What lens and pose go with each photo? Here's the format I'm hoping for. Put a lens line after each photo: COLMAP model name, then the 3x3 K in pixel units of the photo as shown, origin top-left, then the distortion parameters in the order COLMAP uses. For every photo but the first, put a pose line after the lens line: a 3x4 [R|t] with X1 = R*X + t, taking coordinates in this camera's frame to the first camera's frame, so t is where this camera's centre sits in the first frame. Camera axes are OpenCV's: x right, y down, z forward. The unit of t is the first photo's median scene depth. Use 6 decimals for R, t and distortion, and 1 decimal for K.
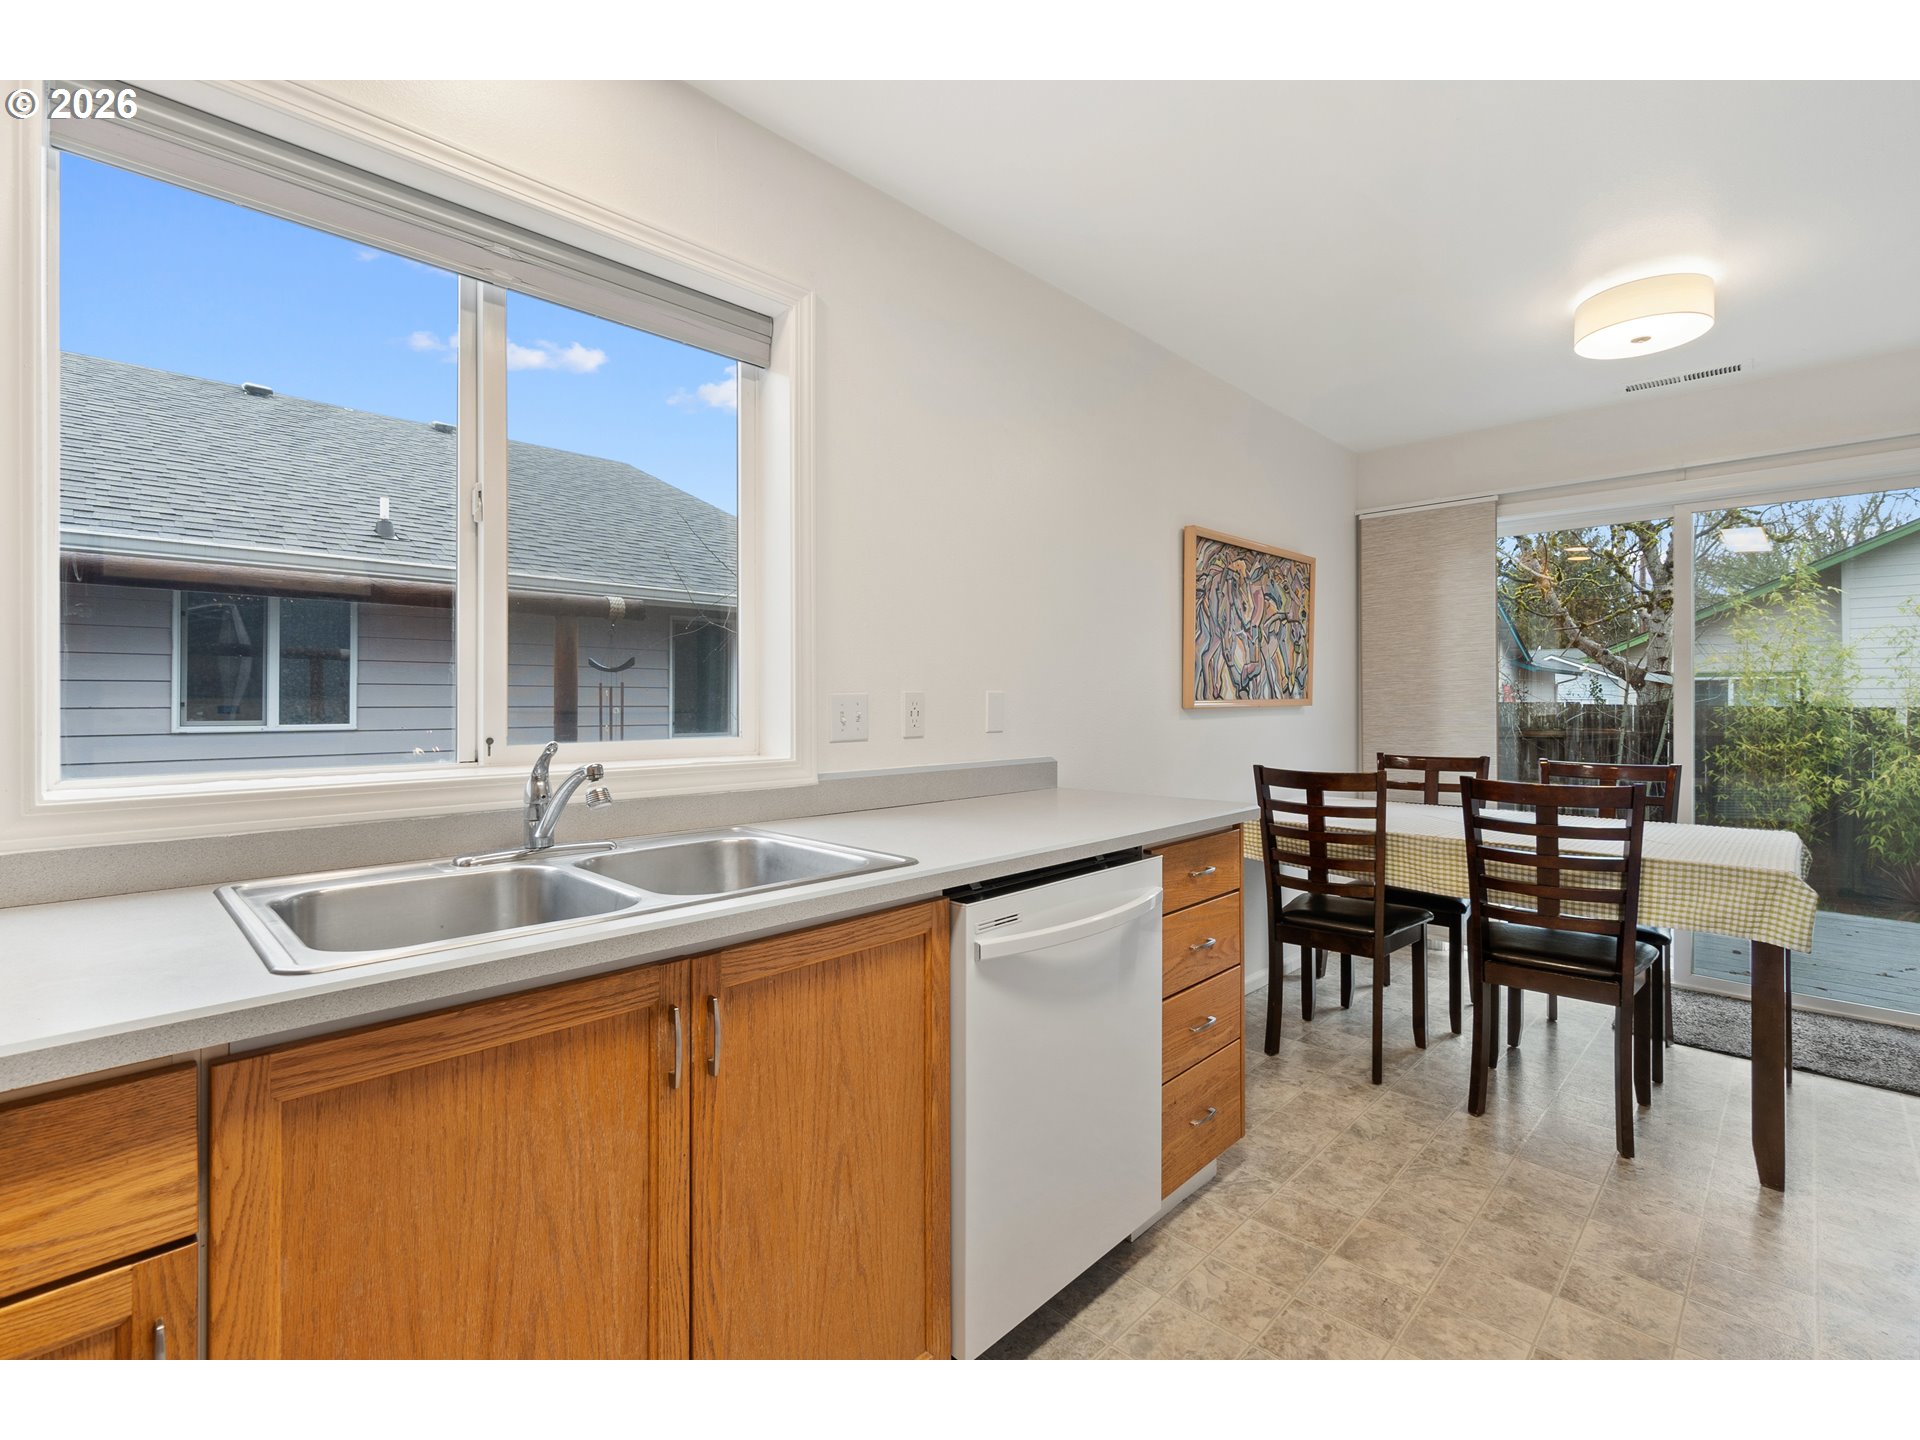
lens RADIAL K [[871.1, 0, 843.1], [0, 871.1, 704.9], [0, 0, 1]] dist [0.000413, -0.022016]
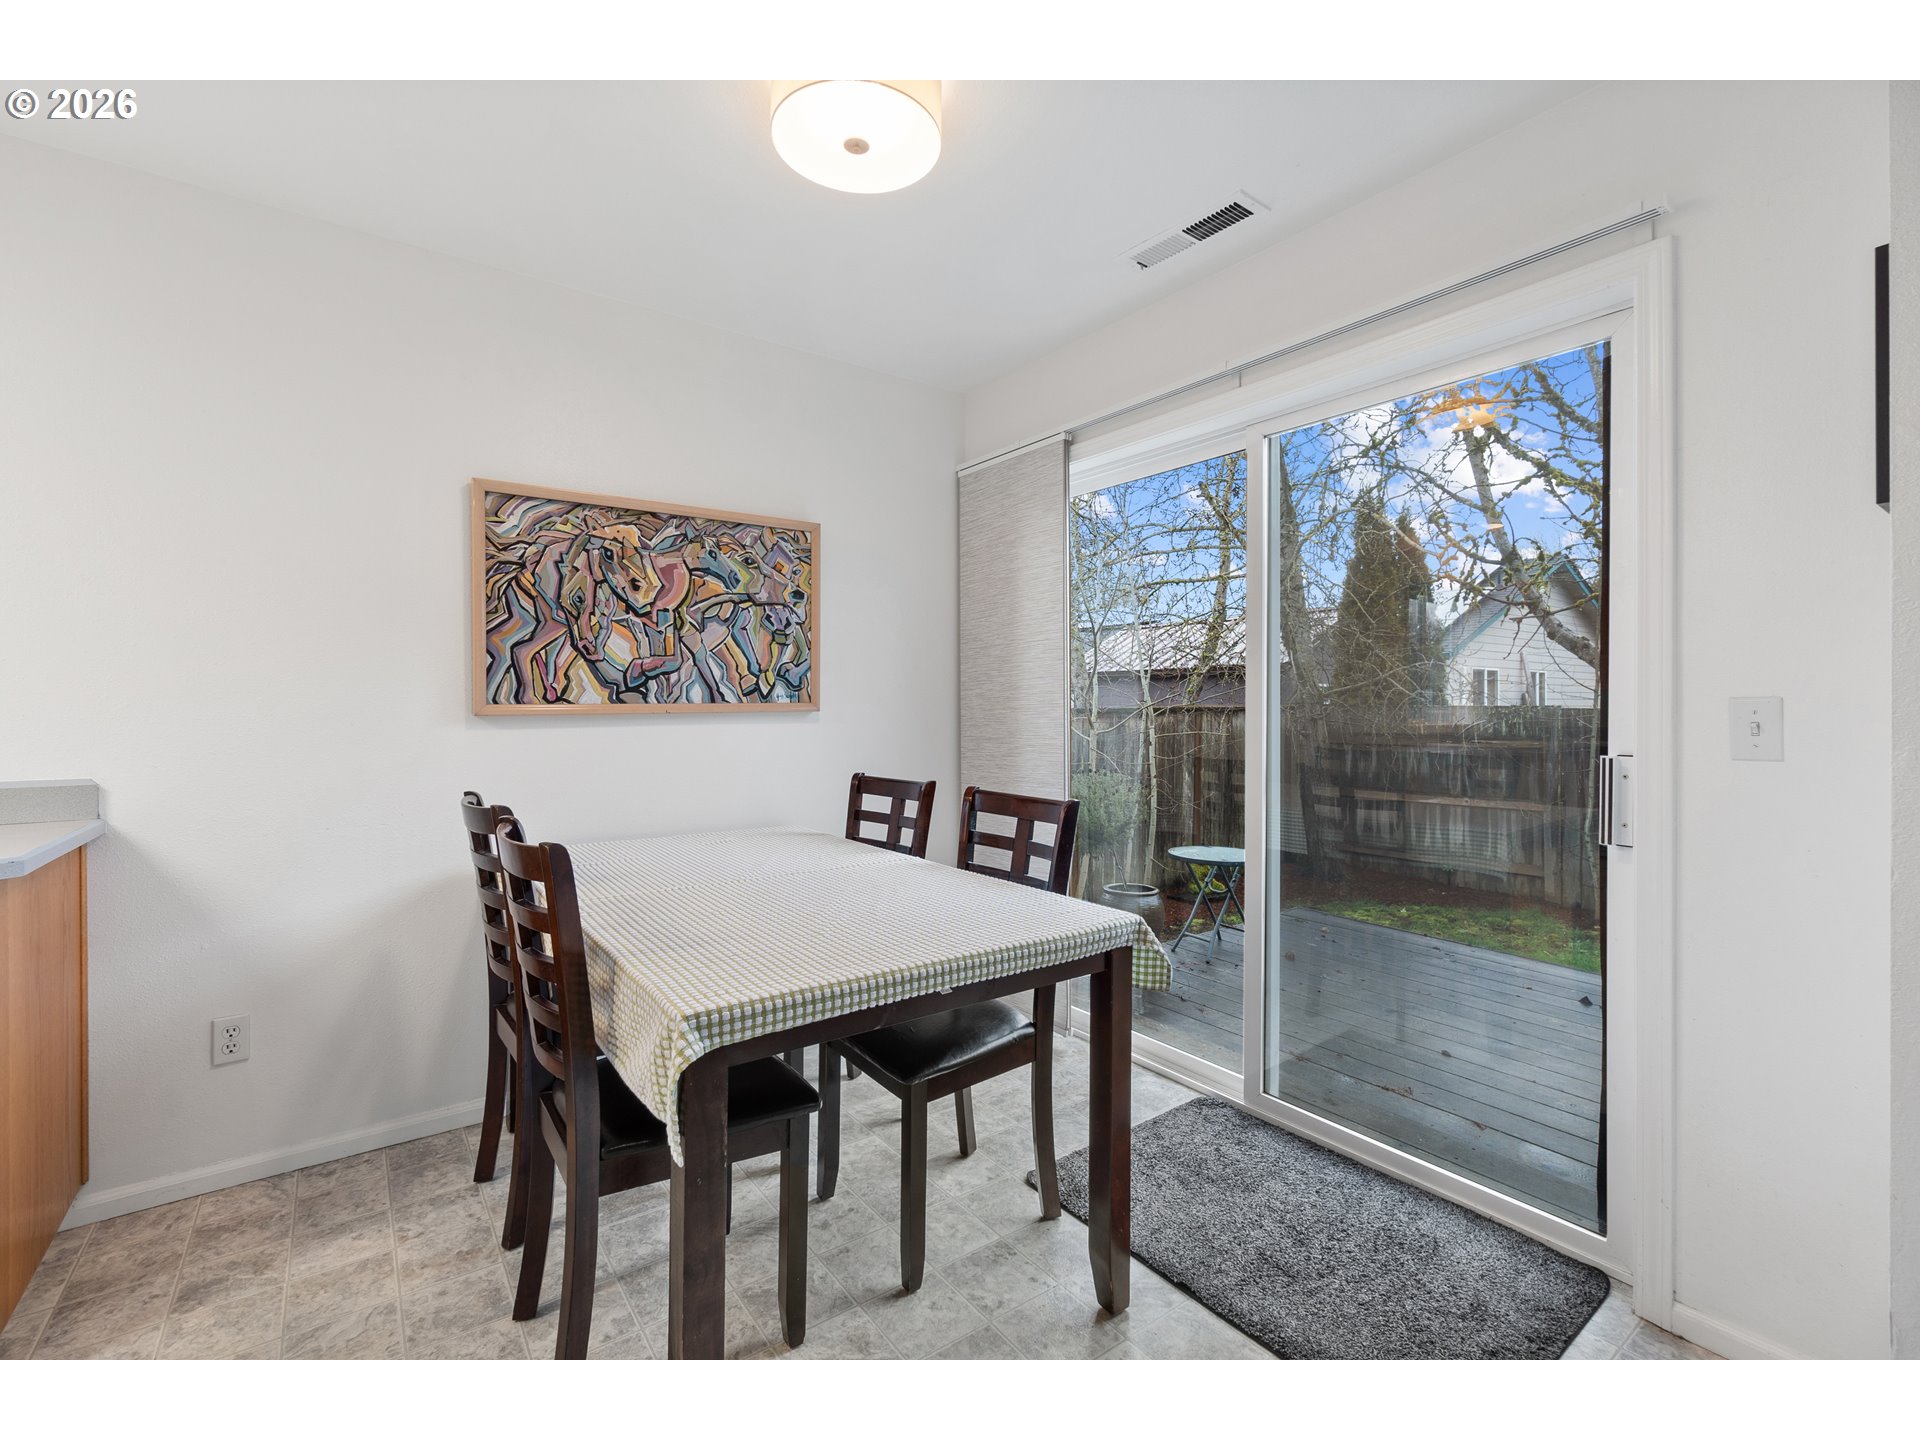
lens RADIAL K [[837.5, 0, 940.4], [0, 837.5, 714.3], [0, 0, 1]] dist [0.000063, 0.000509]
pose [[0.992190, 0.000517, -0.124733, 0.790212], [-0.000063, 0.999993, 0.003648, 0.000625], [0.124734, -0.003611, 0.992184, 0.276750]]
